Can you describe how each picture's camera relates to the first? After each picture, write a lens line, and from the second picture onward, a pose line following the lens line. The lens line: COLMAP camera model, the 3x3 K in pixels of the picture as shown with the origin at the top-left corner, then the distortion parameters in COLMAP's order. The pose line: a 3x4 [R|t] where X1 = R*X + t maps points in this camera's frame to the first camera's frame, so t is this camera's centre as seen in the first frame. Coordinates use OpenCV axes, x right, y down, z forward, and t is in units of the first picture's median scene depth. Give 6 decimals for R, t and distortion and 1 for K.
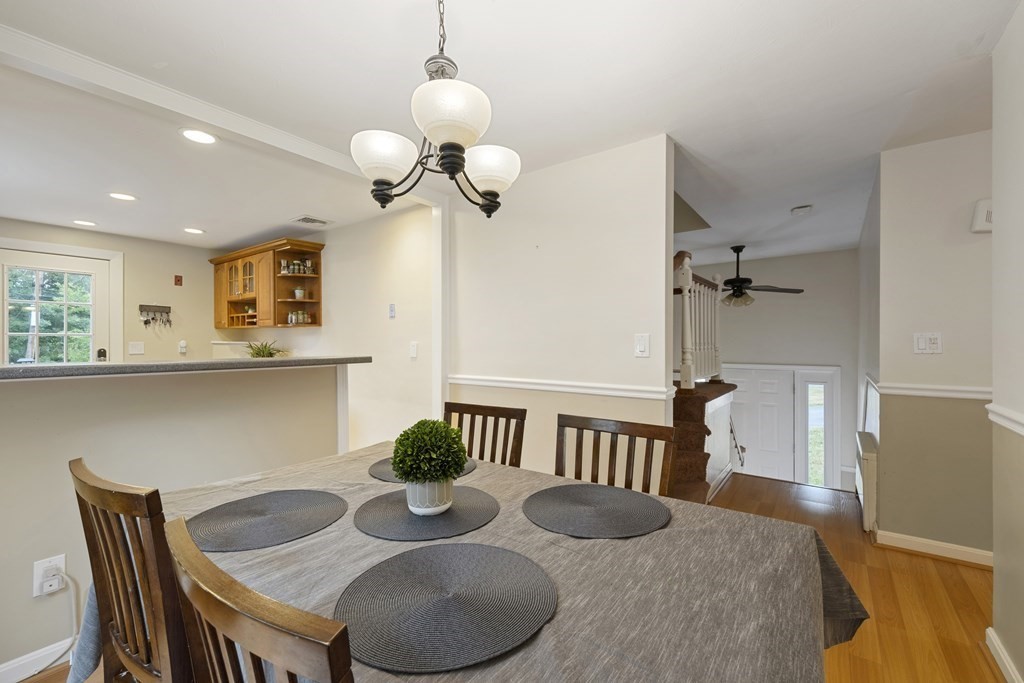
lens RADIAL K [[434.1, 0, 522.5], [0, 434.1, 343.3], [0, 0, 1]] dist [0.001777, -0.003452]
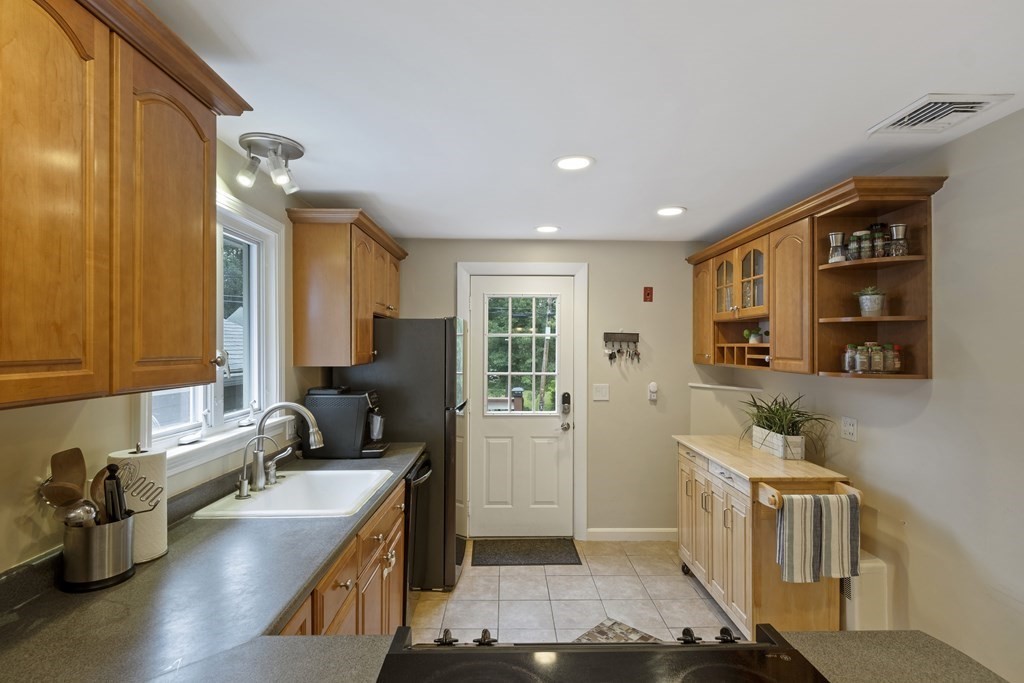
lens RADIAL K [[498.9, 0, 515.1], [0, 498.9, 345.4], [0, 0, 1]] dist [-0.004661, -0.000322]
pose [[0.601461, -0.000022, -0.798902, -0.317430], [-0.004129, 0.999987, -0.003137, -0.066295], [0.798891, 0.005185, 0.601453, 0.392646]]
